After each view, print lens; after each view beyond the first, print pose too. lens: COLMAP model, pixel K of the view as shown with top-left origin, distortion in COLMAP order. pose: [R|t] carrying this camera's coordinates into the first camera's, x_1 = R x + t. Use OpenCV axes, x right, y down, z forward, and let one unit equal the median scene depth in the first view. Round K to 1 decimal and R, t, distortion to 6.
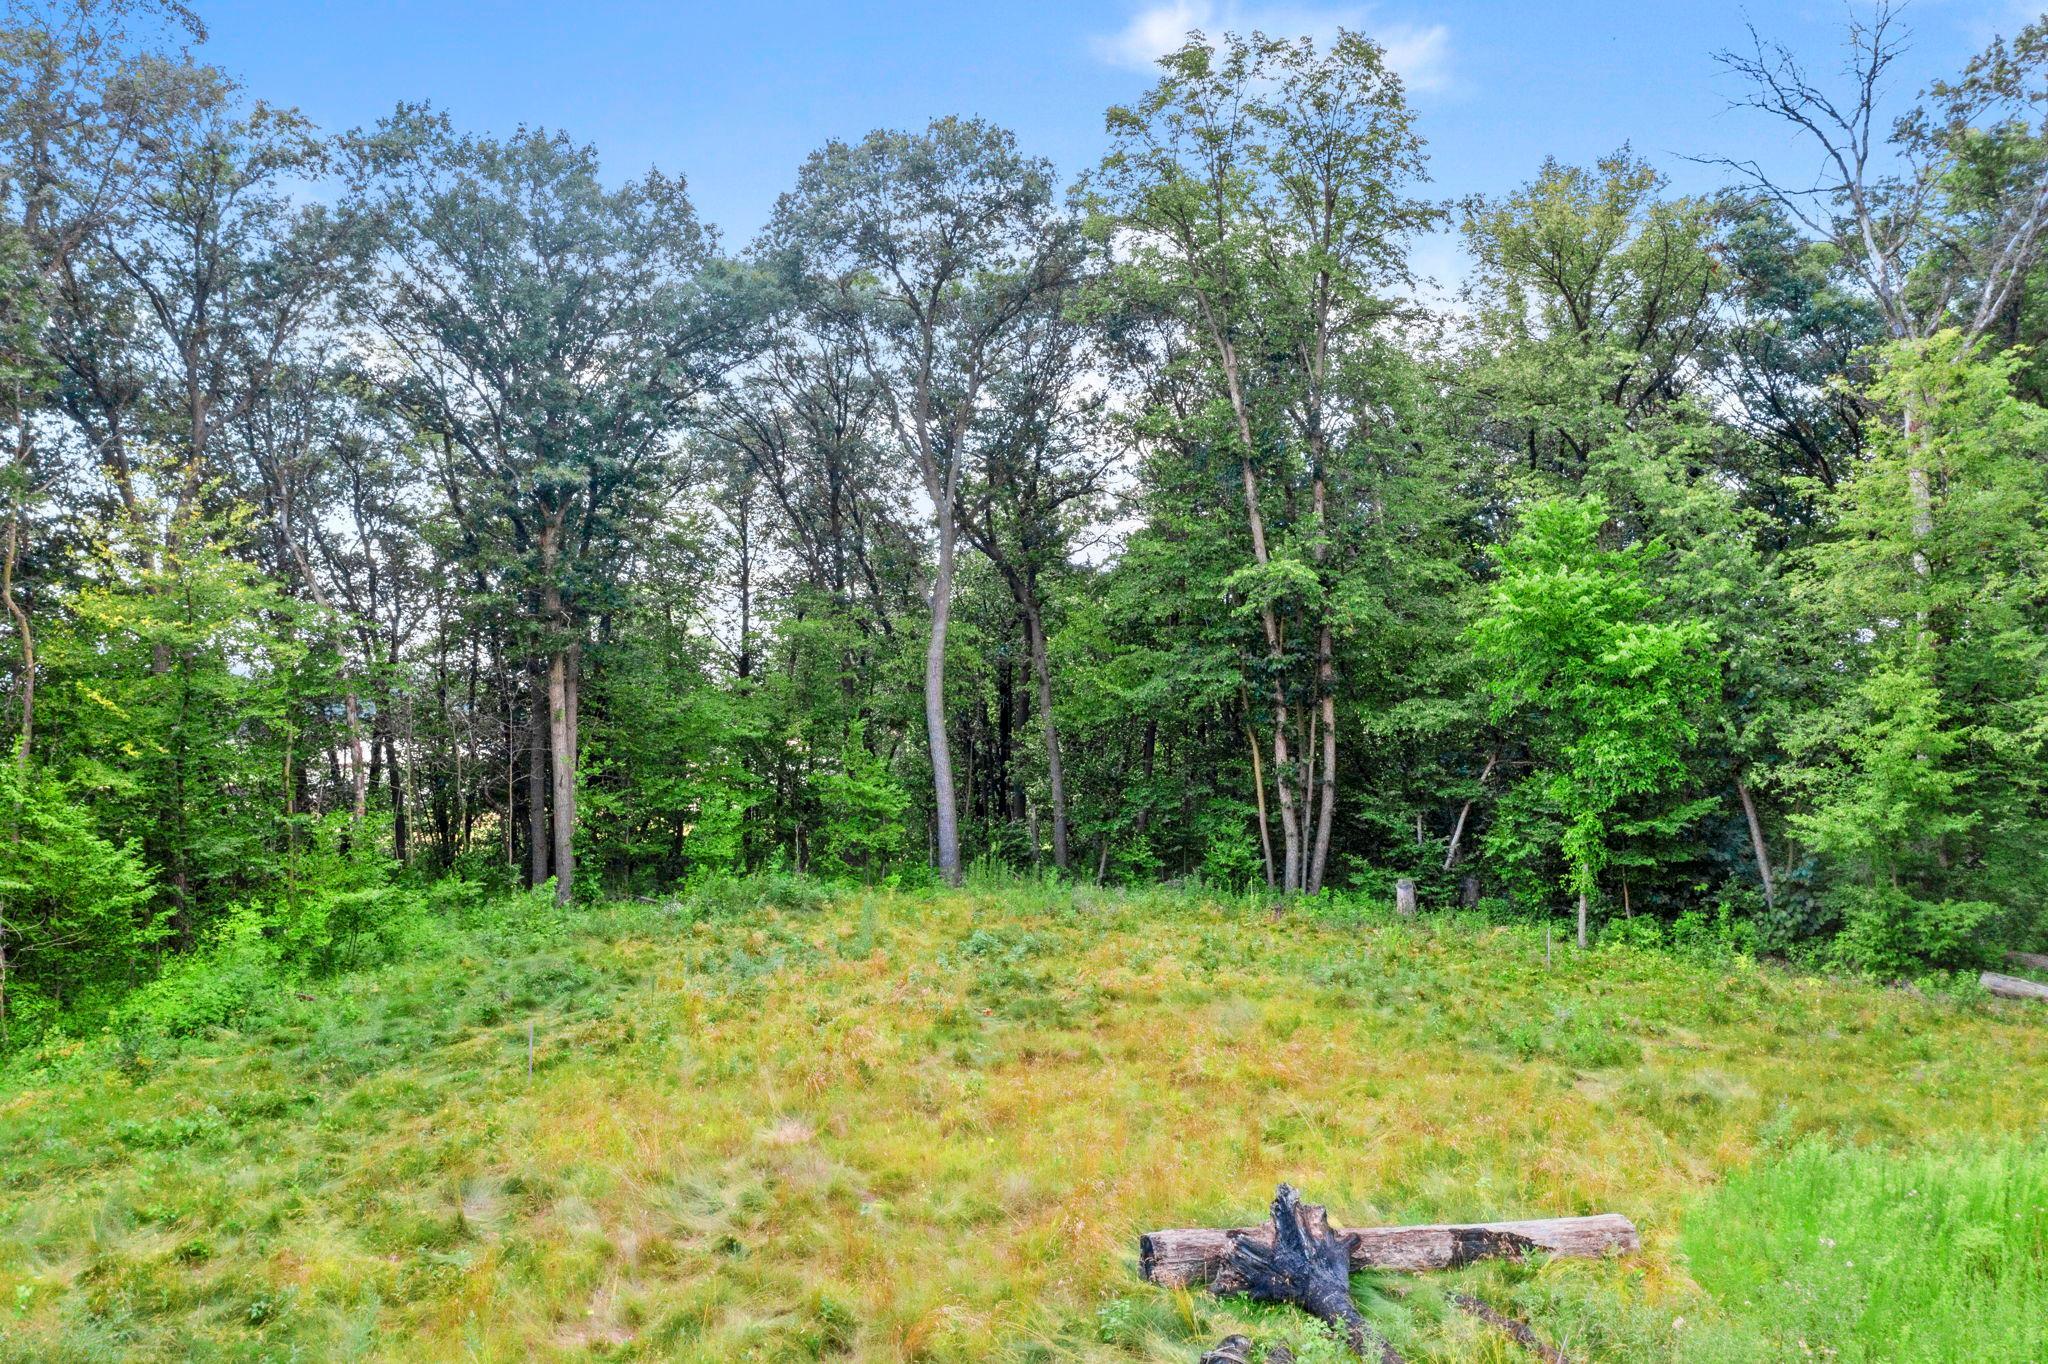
lens RADIAL K [[1616.8, 0, 1021.4], [0, 1616.8, 682.3], [0, 0, 1]] dist [-0.017851, -0.005185]
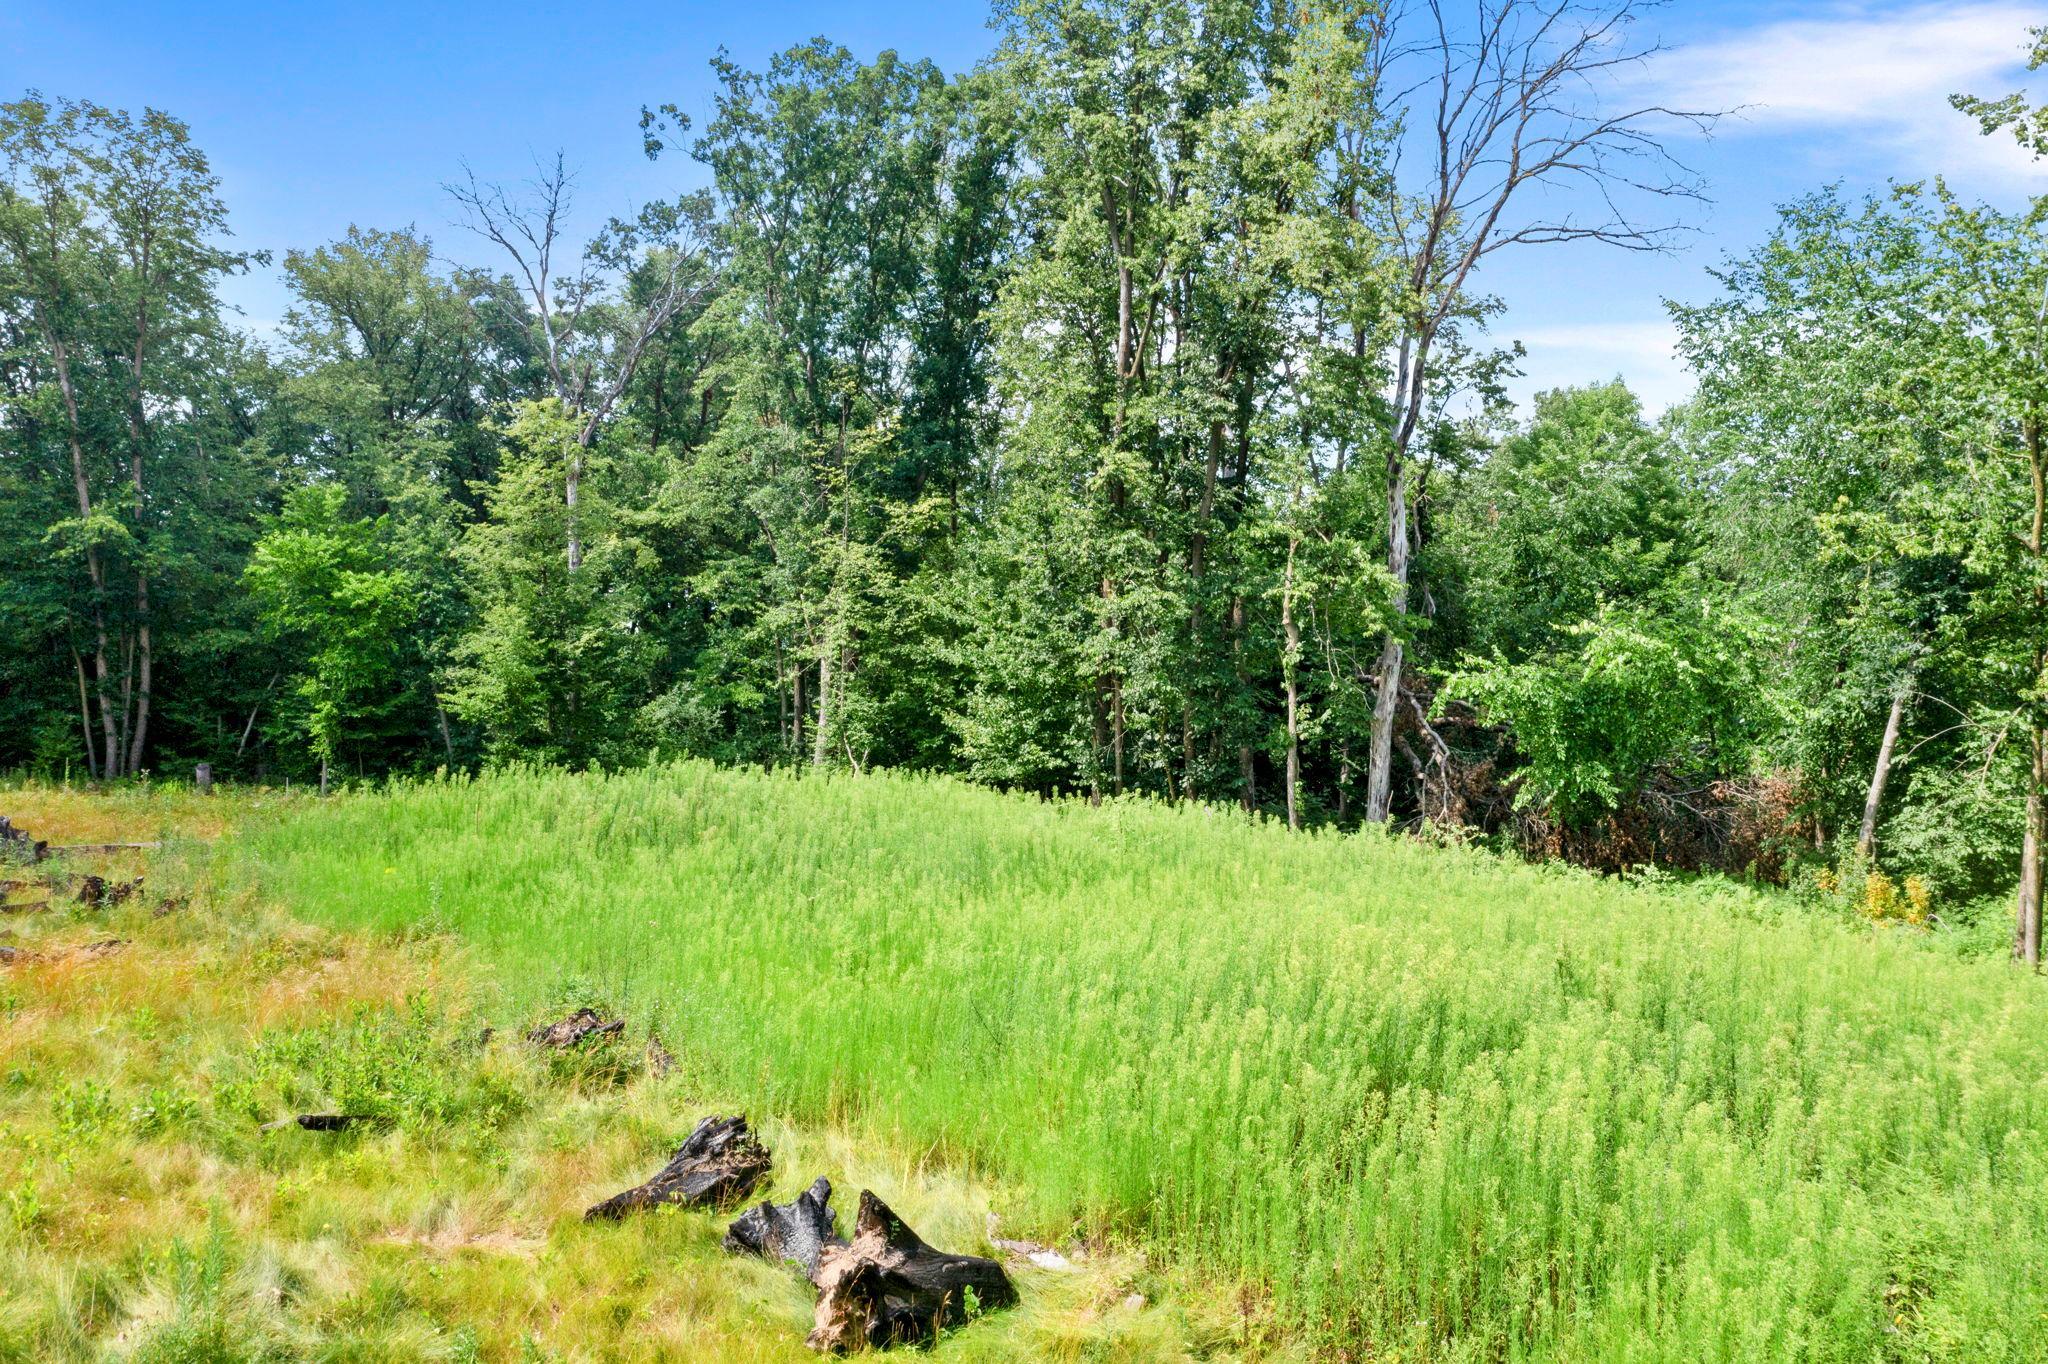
lens RADIAL K [[1651.5, 0, 1020.2], [0, 1651.5, 685.7], [0, 0, 1]] dist [0.060648, -0.128876]
pose [[0.821327, 0.005804, 0.570428, 0.010483], [-0.010643, 0.999930, 0.005151, 0.043851], [-0.570359, -0.010302, 0.821331, -0.490849]]
